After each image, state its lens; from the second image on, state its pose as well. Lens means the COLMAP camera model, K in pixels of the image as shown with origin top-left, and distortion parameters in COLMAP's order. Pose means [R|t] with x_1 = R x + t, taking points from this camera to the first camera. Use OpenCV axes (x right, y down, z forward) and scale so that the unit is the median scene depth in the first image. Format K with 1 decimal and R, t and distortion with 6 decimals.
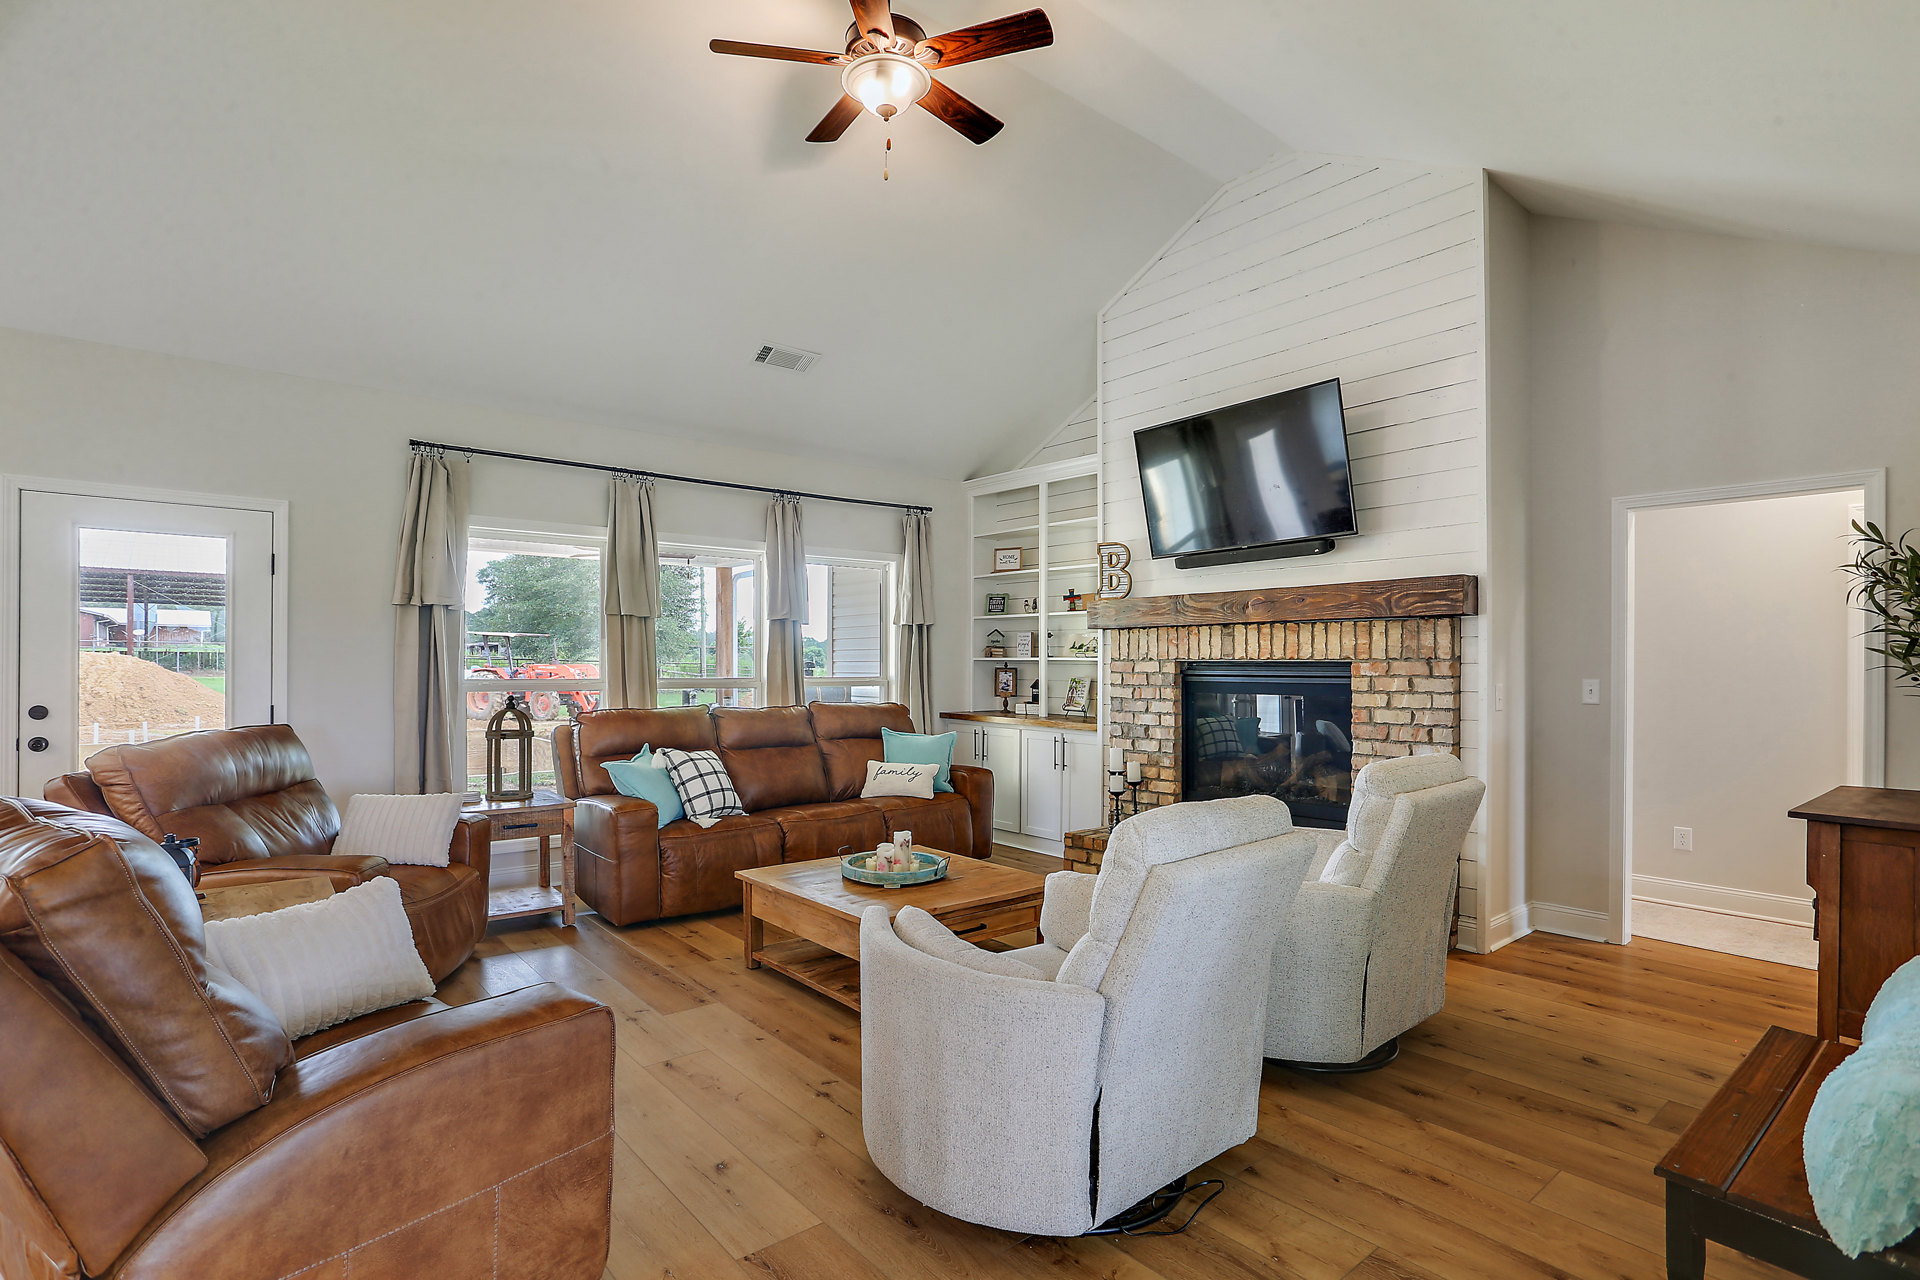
lens RADIAL K [[918.5, 0, 959.2], [0, 918.5, 649.4], [0, 0, 1]] dist [-0.001584, -0.000119]
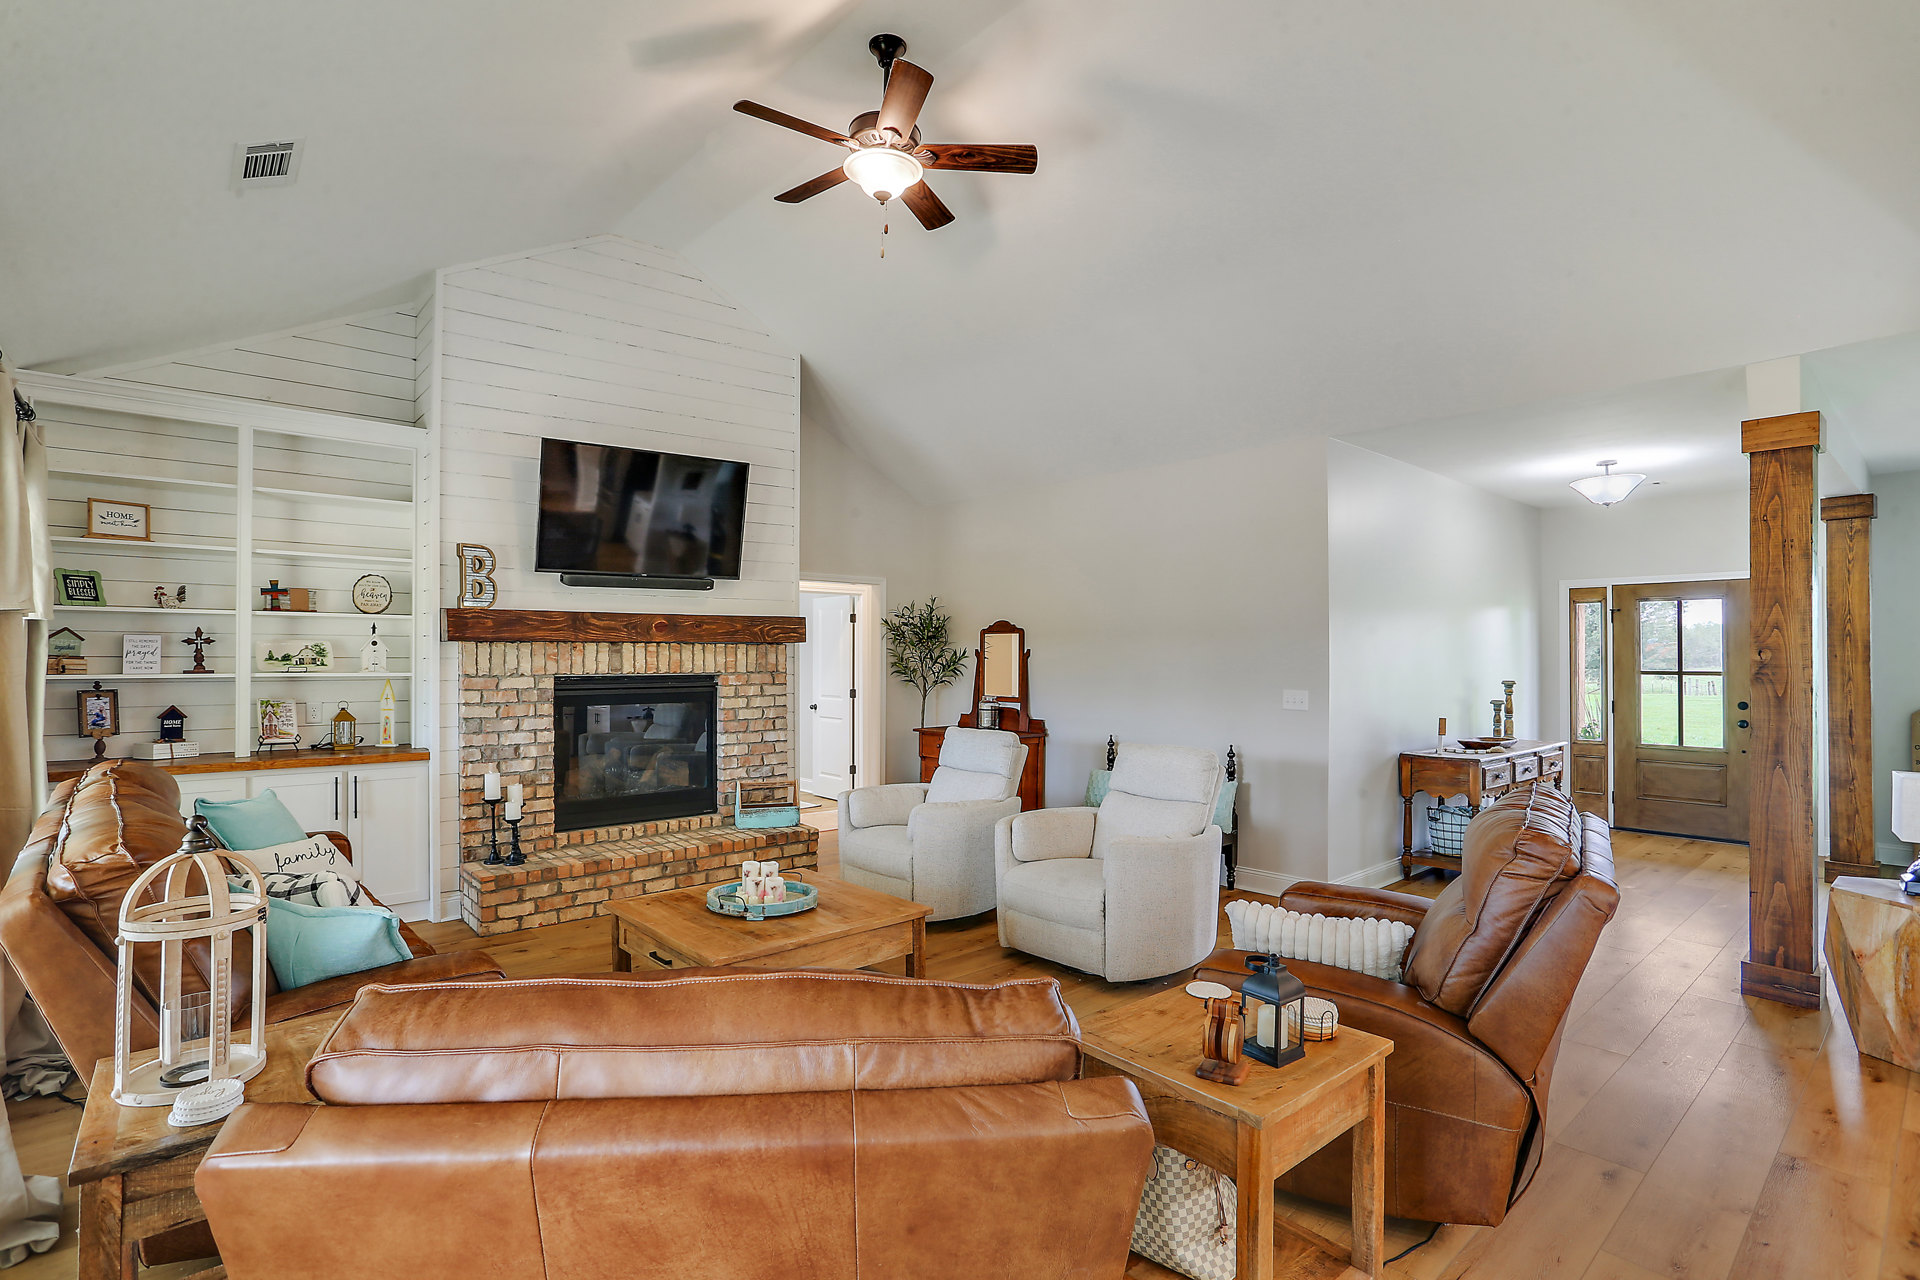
lens RADIAL K [[918.5, 0, 959.2], [0, 918.5, 649.4], [0, 0, 1]] dist [-0.001584, -0.000119]
pose [[0.030675, 0.007707, 0.999500, -0.746769], [-0.013352, 0.999884, -0.007300, -0.014968], [-0.999440, -0.013121, 0.030775, 0.529493]]
